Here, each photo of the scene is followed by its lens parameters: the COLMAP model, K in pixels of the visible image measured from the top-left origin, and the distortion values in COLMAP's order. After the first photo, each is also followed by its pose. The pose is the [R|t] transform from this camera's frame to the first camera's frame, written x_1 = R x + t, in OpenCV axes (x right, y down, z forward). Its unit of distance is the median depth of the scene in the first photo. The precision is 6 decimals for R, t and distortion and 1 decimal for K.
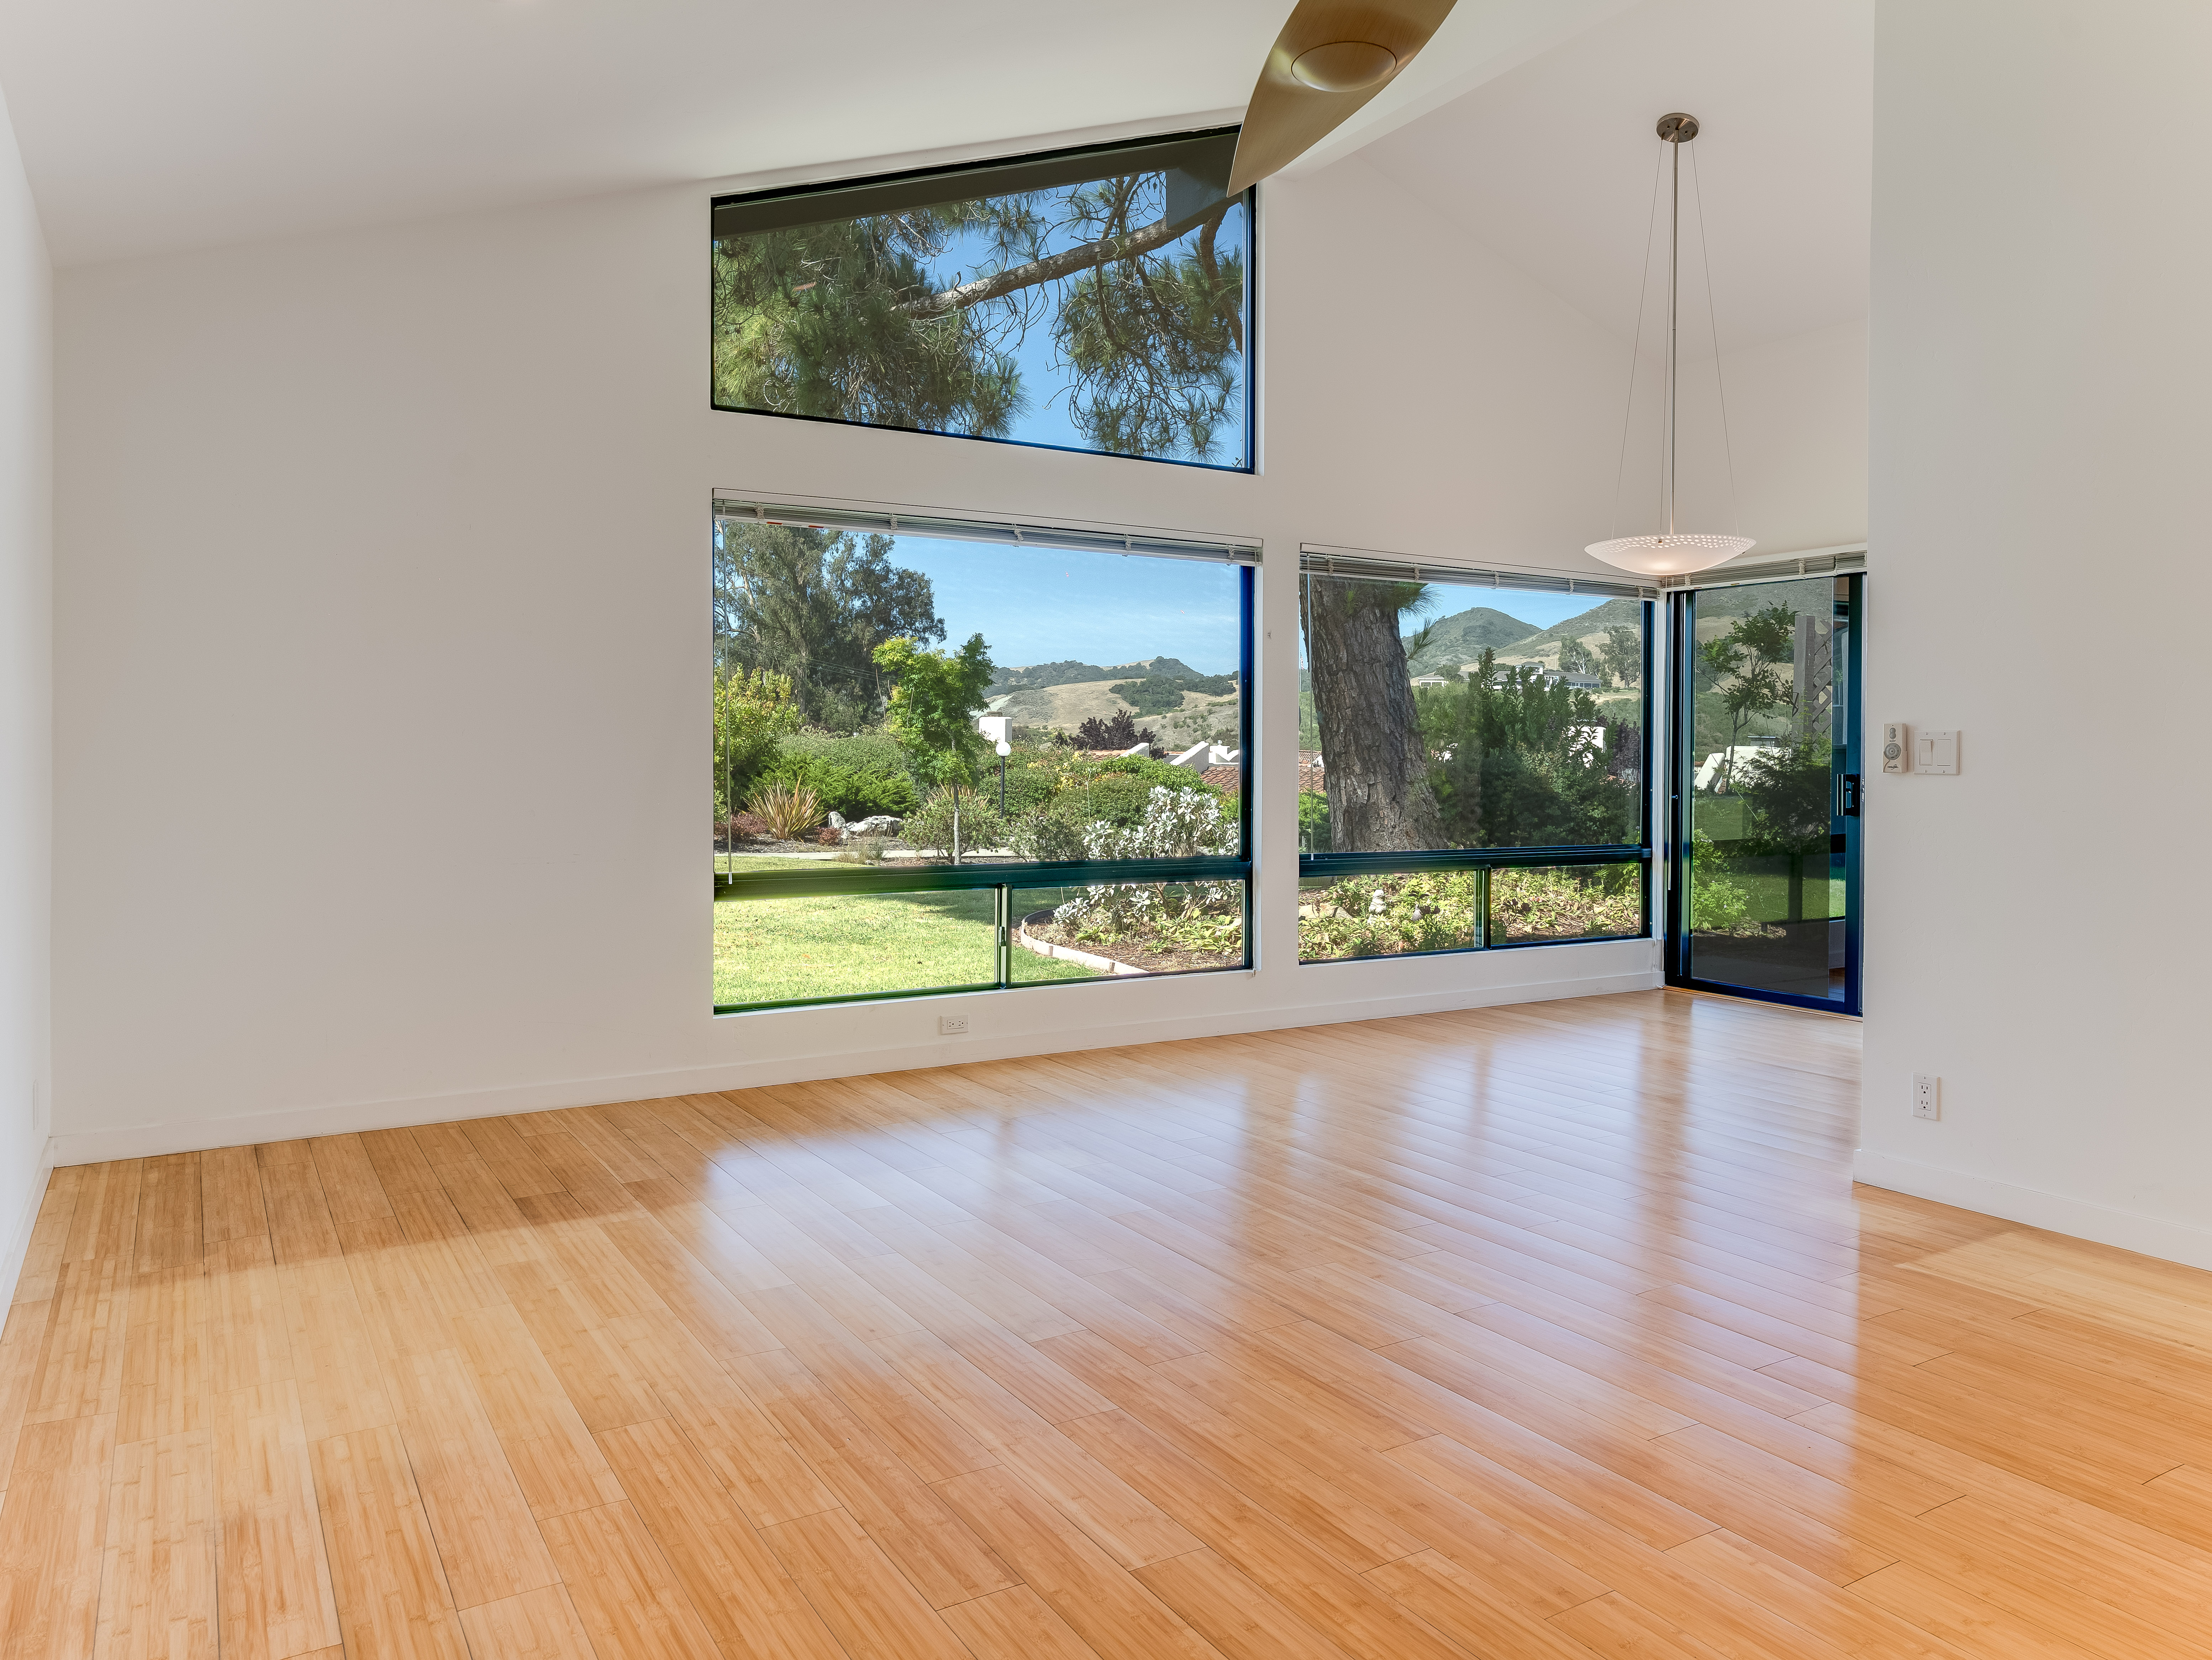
lens RADIAL K [[1519.5, 0, 1072.9], [0, 1519.5, 774.4], [0, 0, 1]] dist [-0.005298, 0.002187]
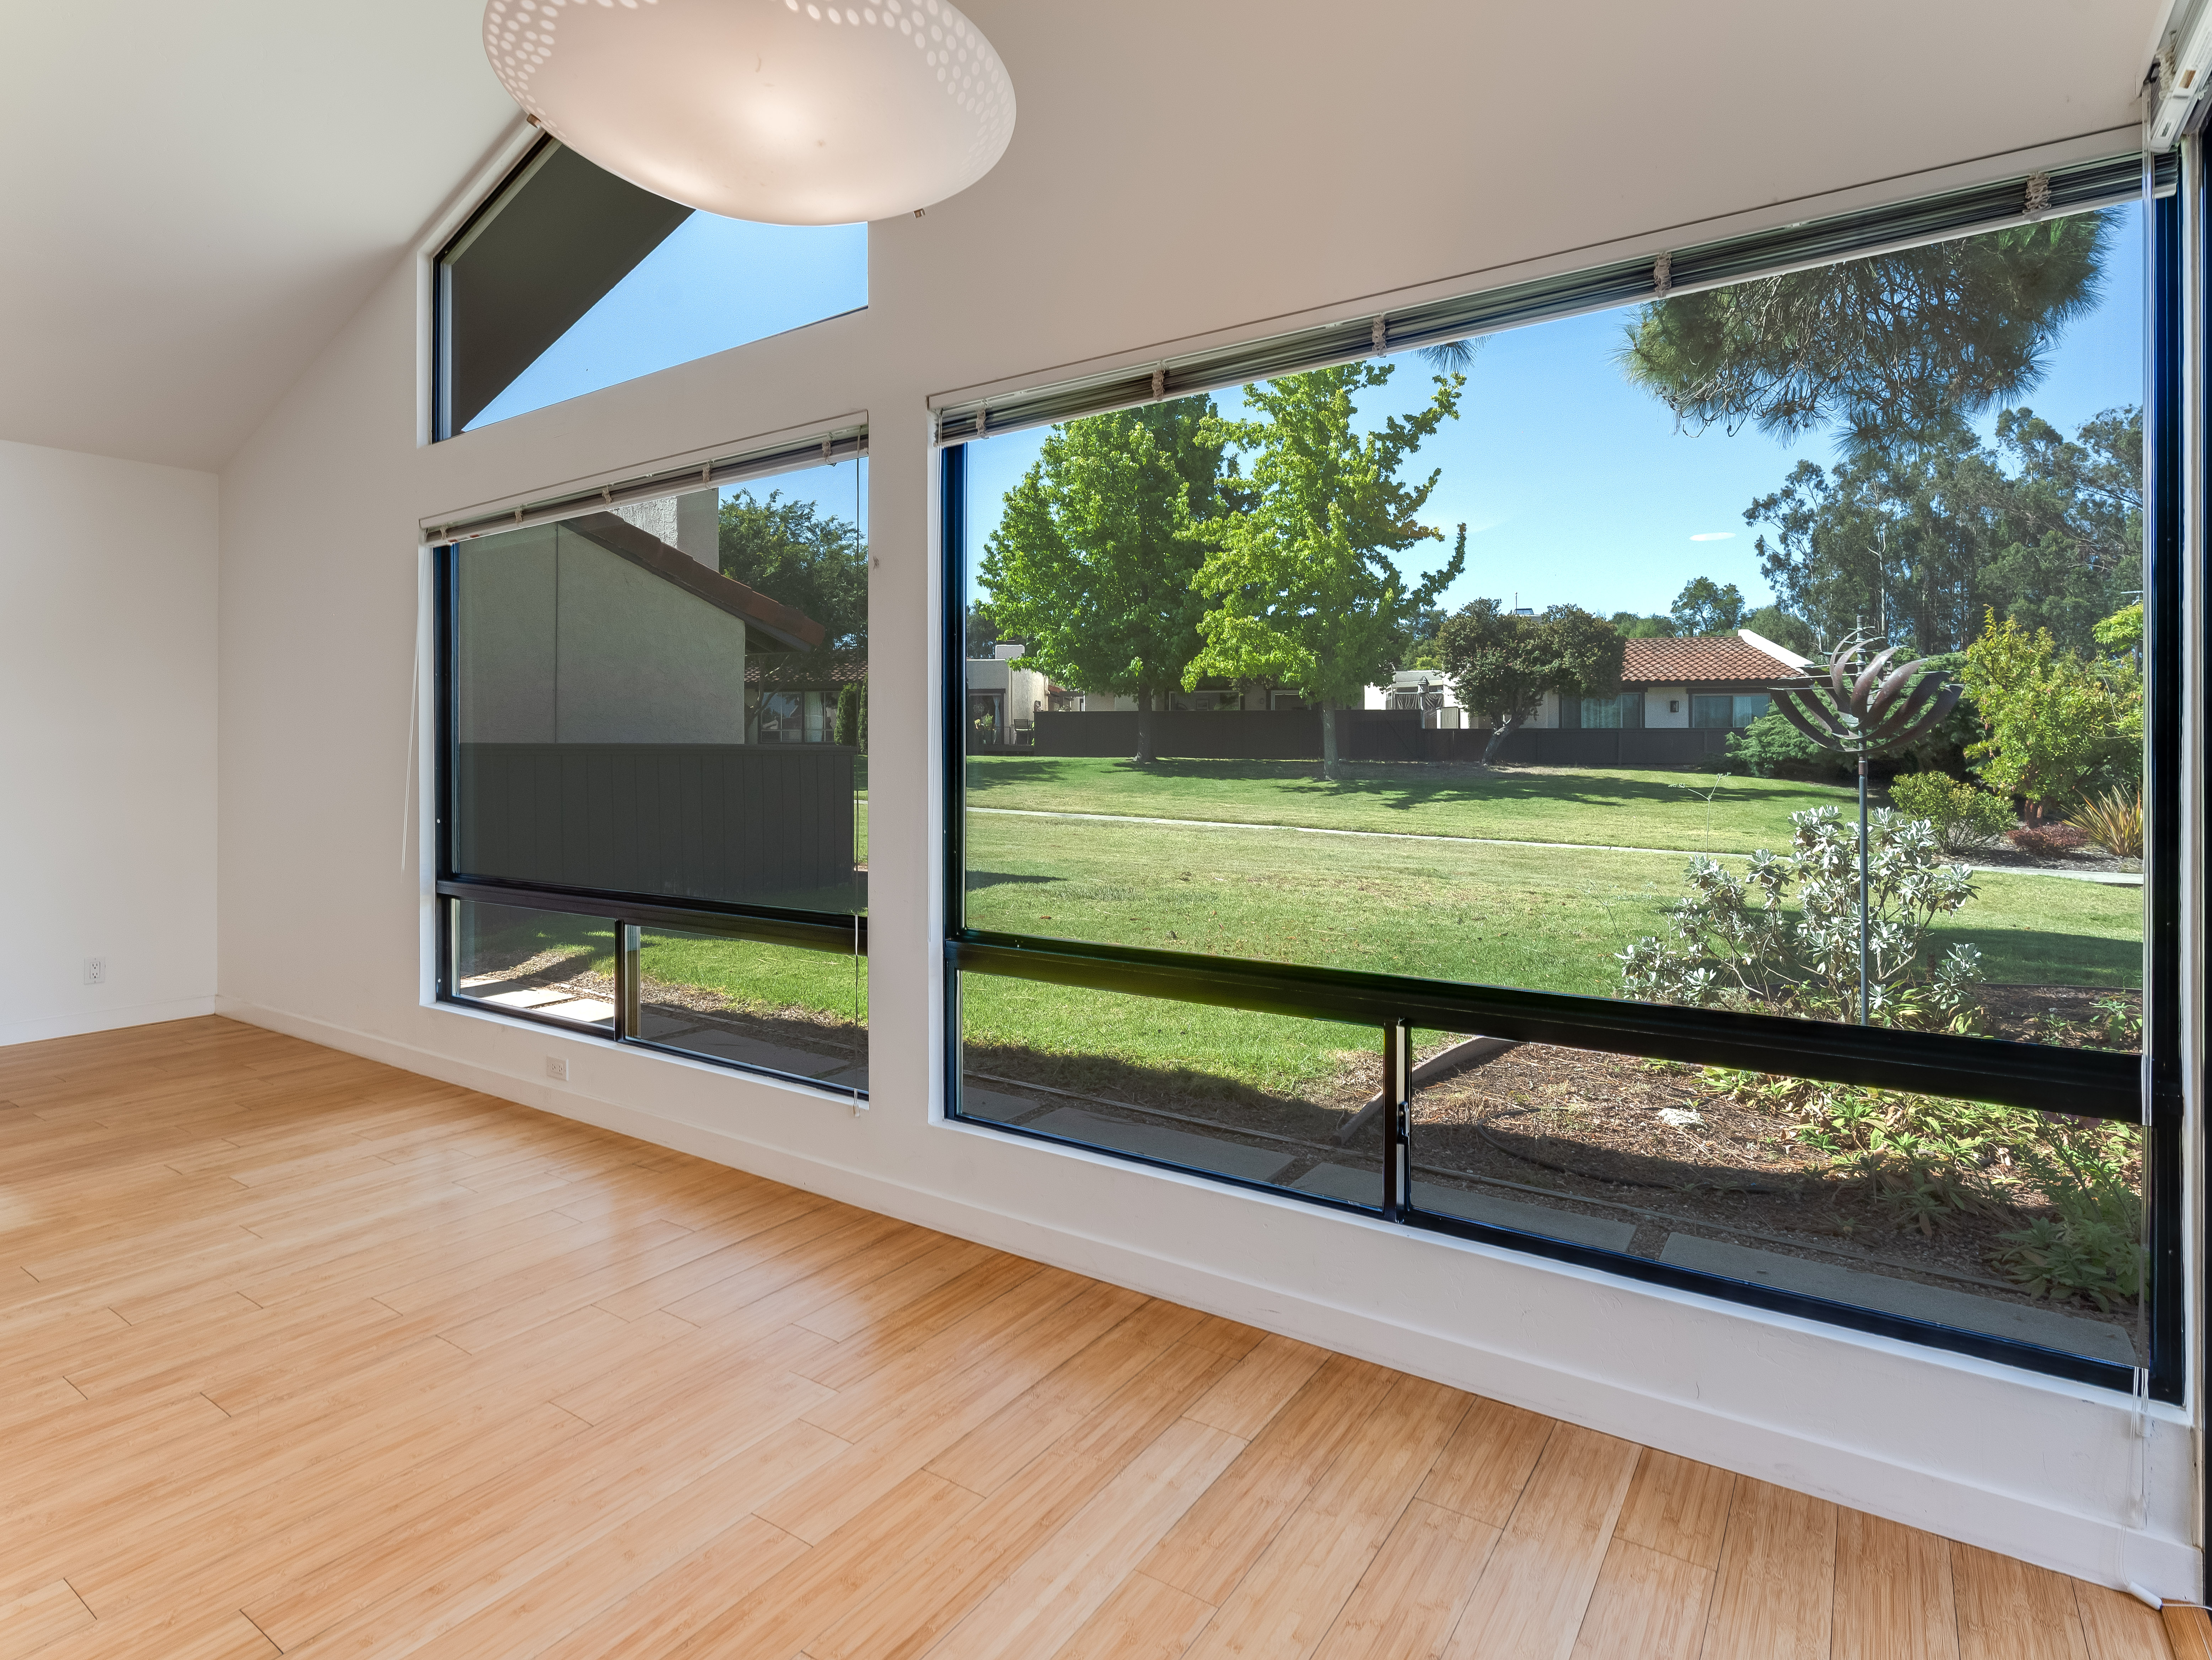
lens RADIAL K [[1161.5, 0, 1098.5], [0, 1161.5, 764.2], [0, 0, 1]] dist [-0.020692, 0.011809]
pose [[0.428480, -0.002504, -0.903548, 0.288847], [-0.004500, 0.999978, -0.004905, -0.004378], [0.903540, 0.006168, 0.428459, 0.433339]]
